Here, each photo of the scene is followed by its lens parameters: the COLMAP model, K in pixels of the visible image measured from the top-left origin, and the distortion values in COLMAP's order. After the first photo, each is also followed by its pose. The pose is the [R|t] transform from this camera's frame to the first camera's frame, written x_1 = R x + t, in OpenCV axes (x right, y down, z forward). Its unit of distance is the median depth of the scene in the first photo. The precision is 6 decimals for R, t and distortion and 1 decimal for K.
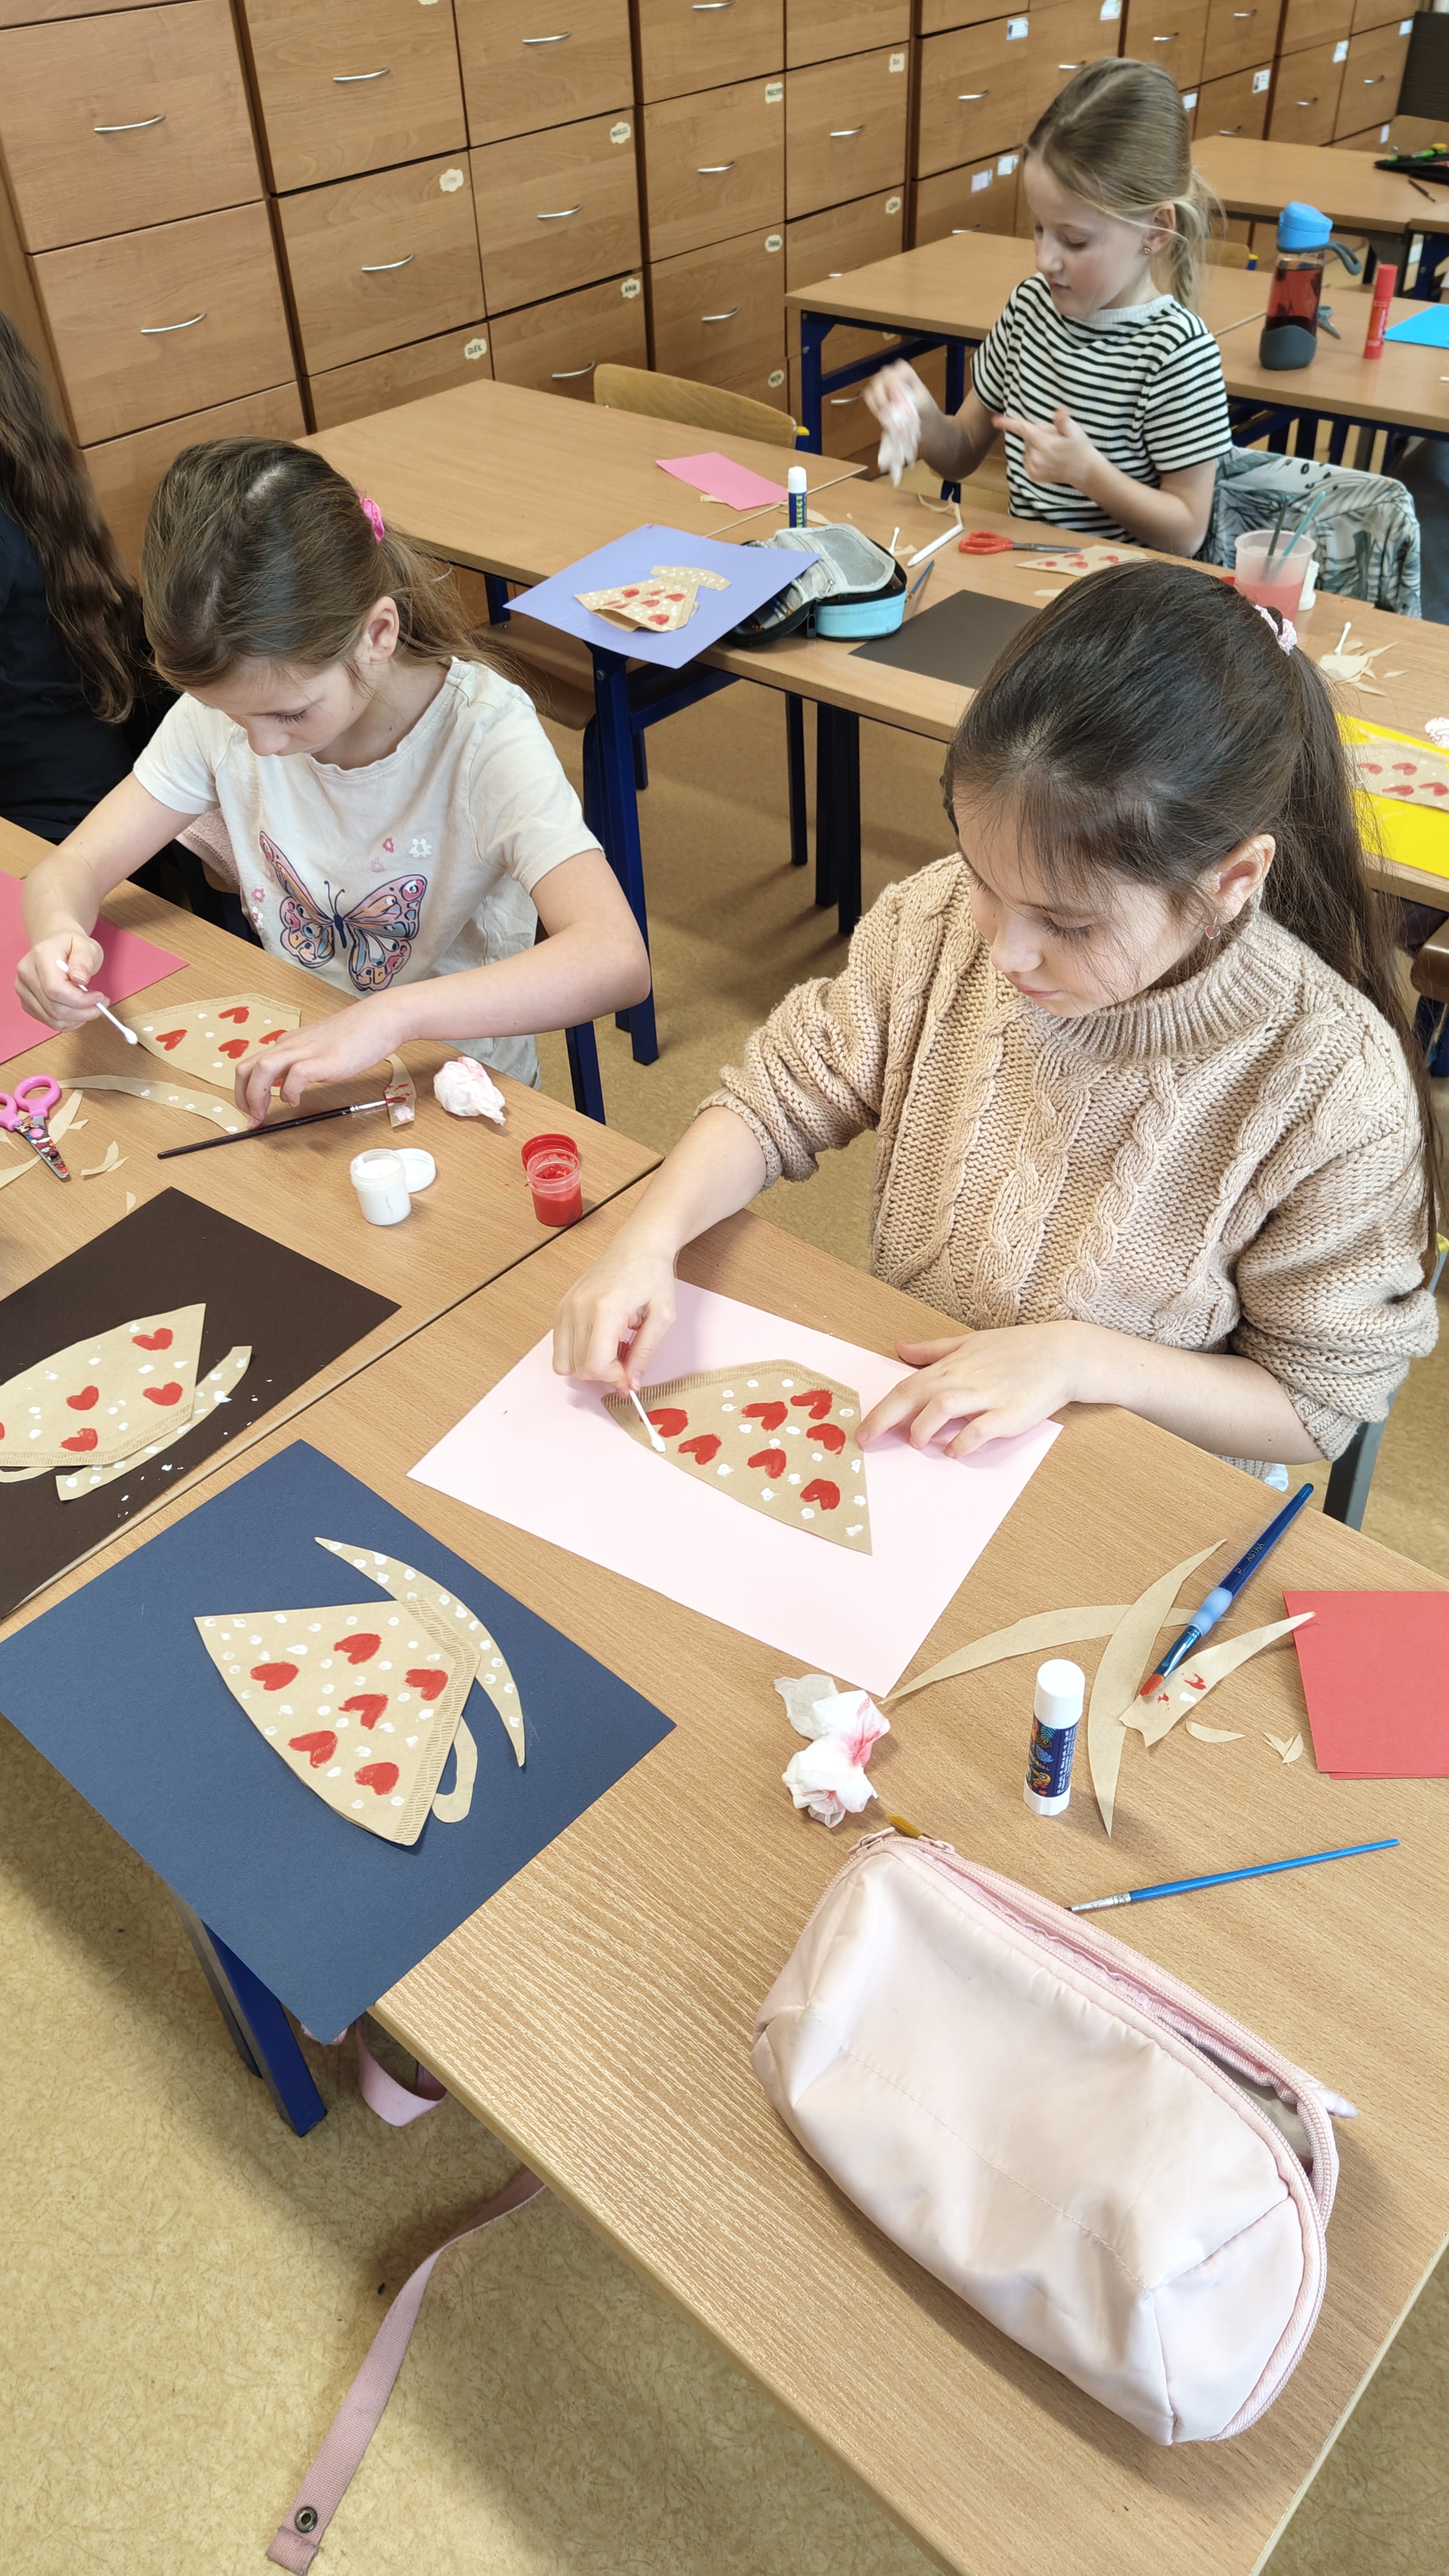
lens RADIAL K [[1817.2, 0, 739.9], [0, 1817.2, 1280.2], [0, 0, 1]] dist [0.011815, 0.003217]
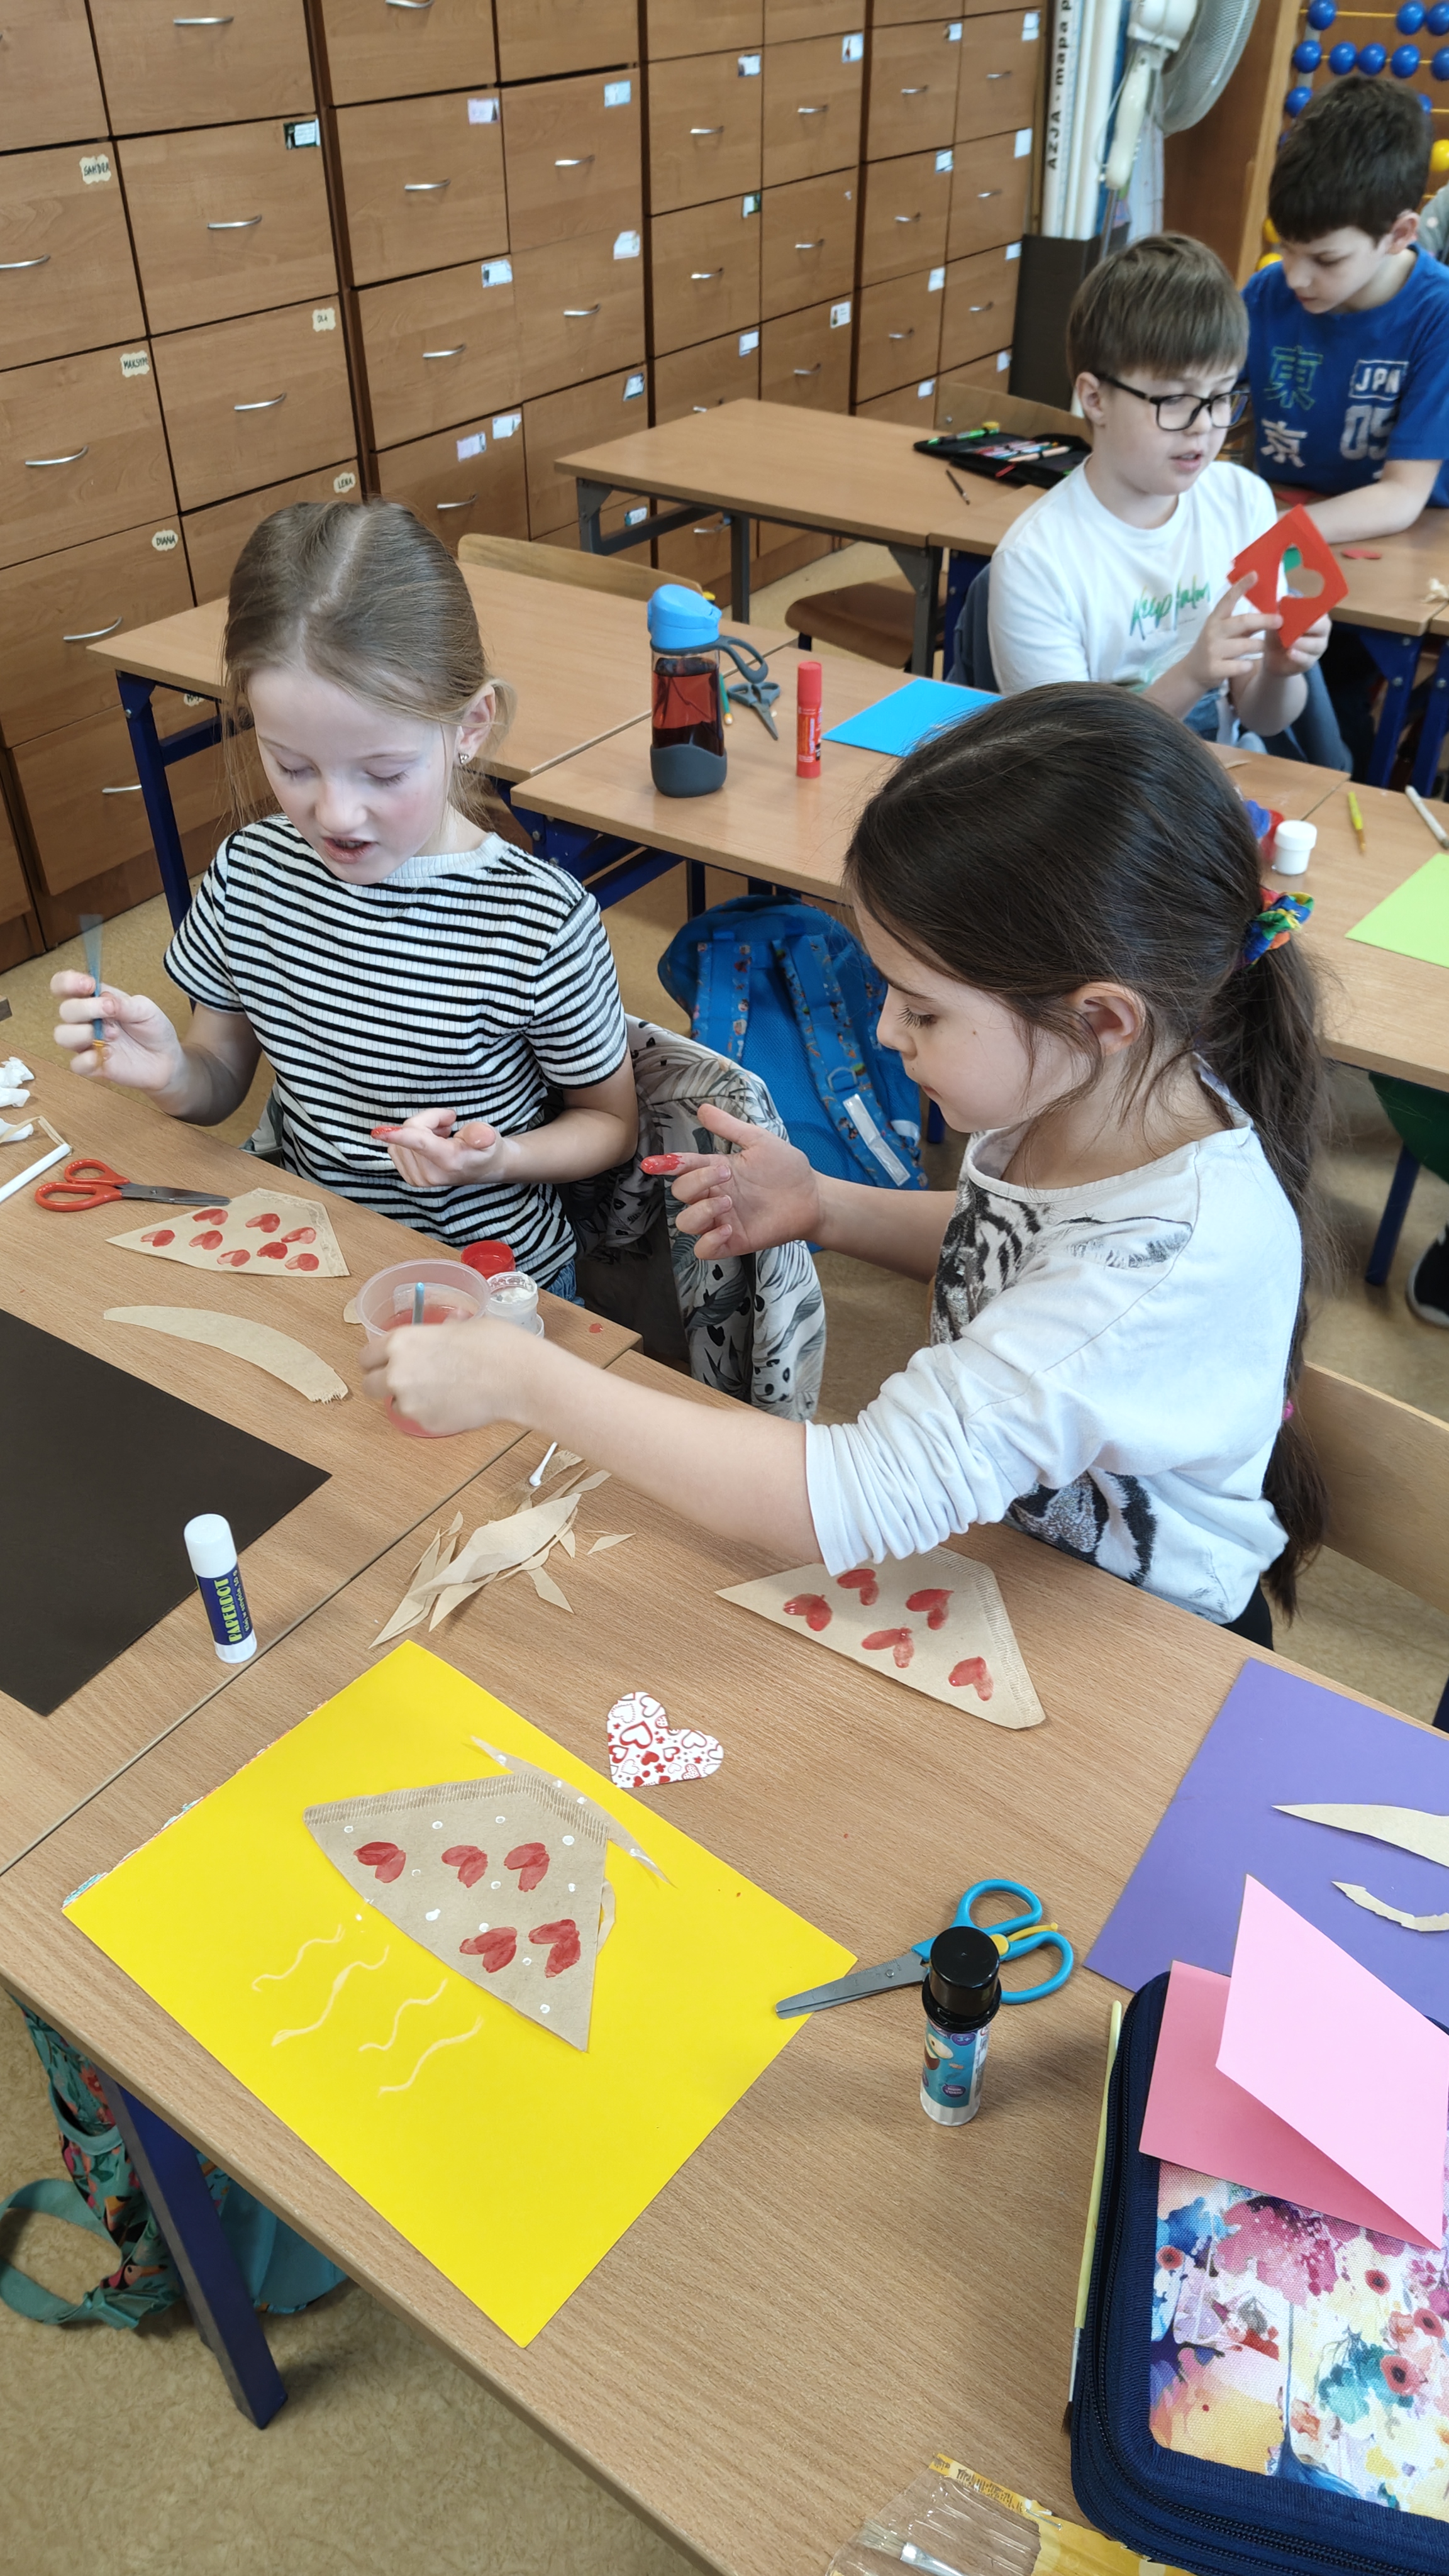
lens RADIAL K [[1817.2, 0, 719.1], [0, 1817.2, 1287.9], [0, 0, 1]] dist [0.011815, 0.003217]
pose [[0.995425, -0.035938, 0.088527, 0.184830], [0.040537, 0.997890, -0.050716, -0.204084], [-0.086517, 0.054073, 0.994782, 0.219942]]
